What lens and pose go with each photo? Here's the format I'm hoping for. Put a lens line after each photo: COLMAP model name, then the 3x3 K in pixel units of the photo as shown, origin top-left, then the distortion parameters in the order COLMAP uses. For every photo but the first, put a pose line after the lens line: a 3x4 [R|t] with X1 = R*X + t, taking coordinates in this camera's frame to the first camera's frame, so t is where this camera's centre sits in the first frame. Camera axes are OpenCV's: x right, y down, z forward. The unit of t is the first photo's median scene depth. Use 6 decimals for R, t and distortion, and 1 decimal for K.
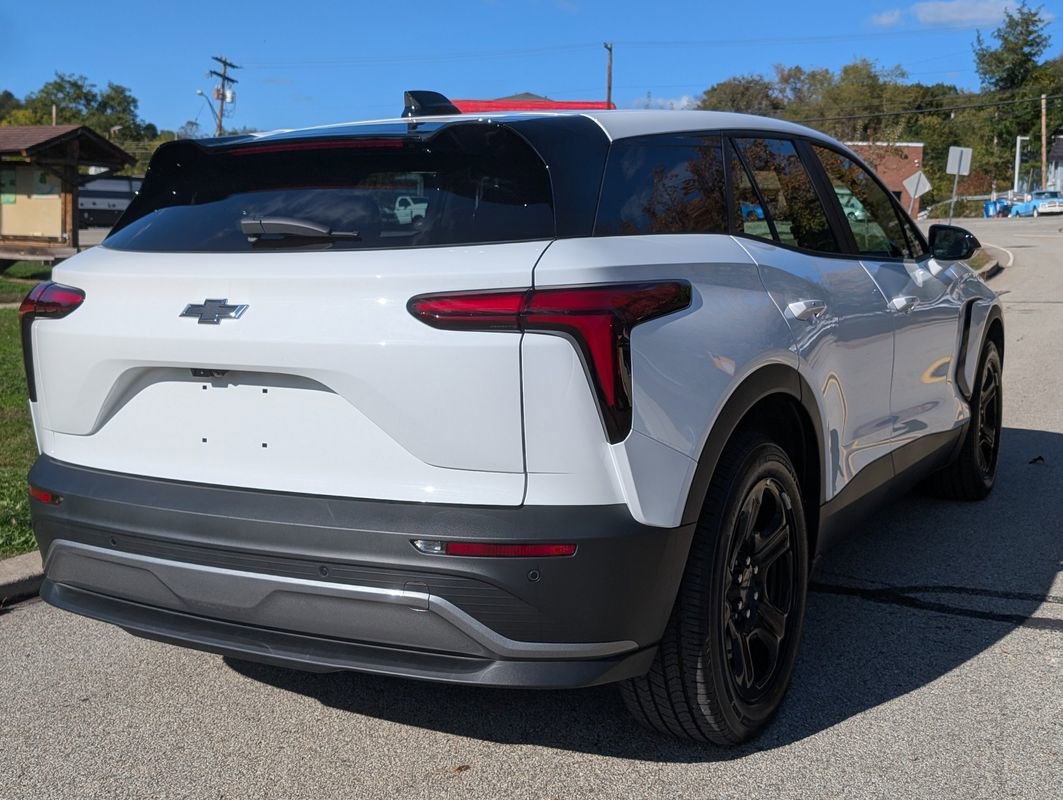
lens RADIAL K [[1239.8, 0, 540.5], [0, 1239.8, 395.1], [0, 0, 1]] dist [0.015856, 0.000000]
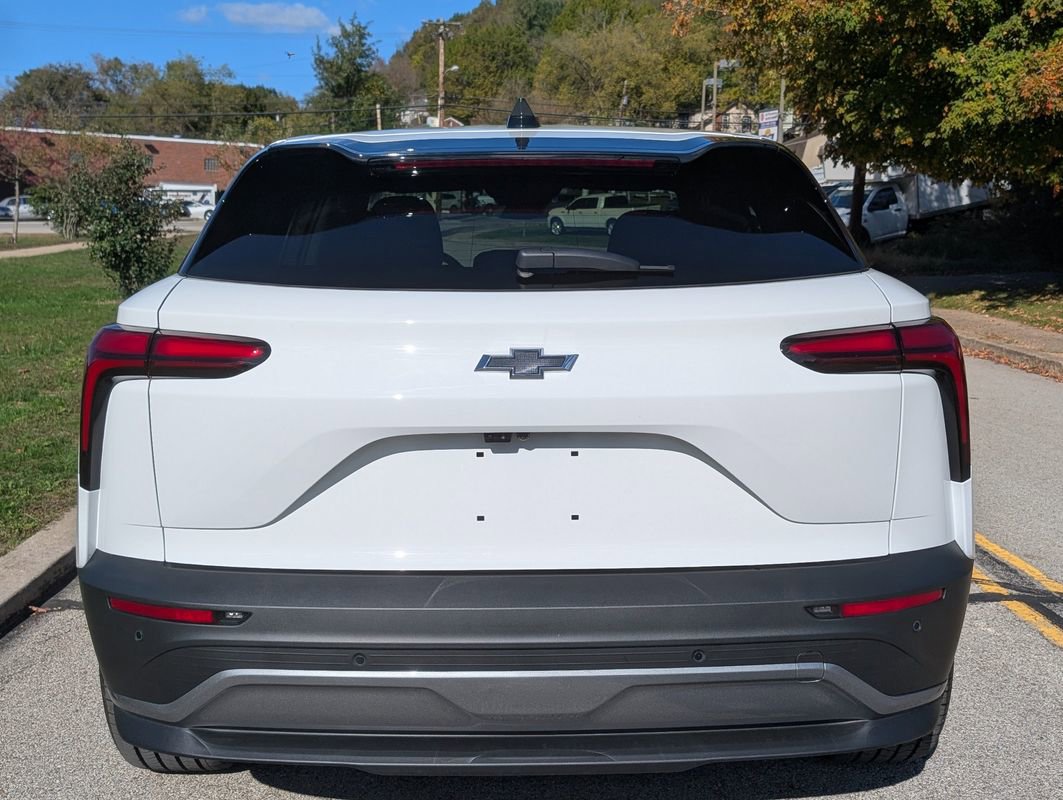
lens RADIAL K [[1239.8, 0, 536.0], [0, 1239.8, 407.6], [0, 0, 1]] dist [0.015856, 0.000000]
pose [[0.866999, -0.062133, 0.494420, -0.548133], [0.056683, 0.998053, 0.026027, -0.048435], [-0.495075, 0.005459, 0.868833, 0.231481]]
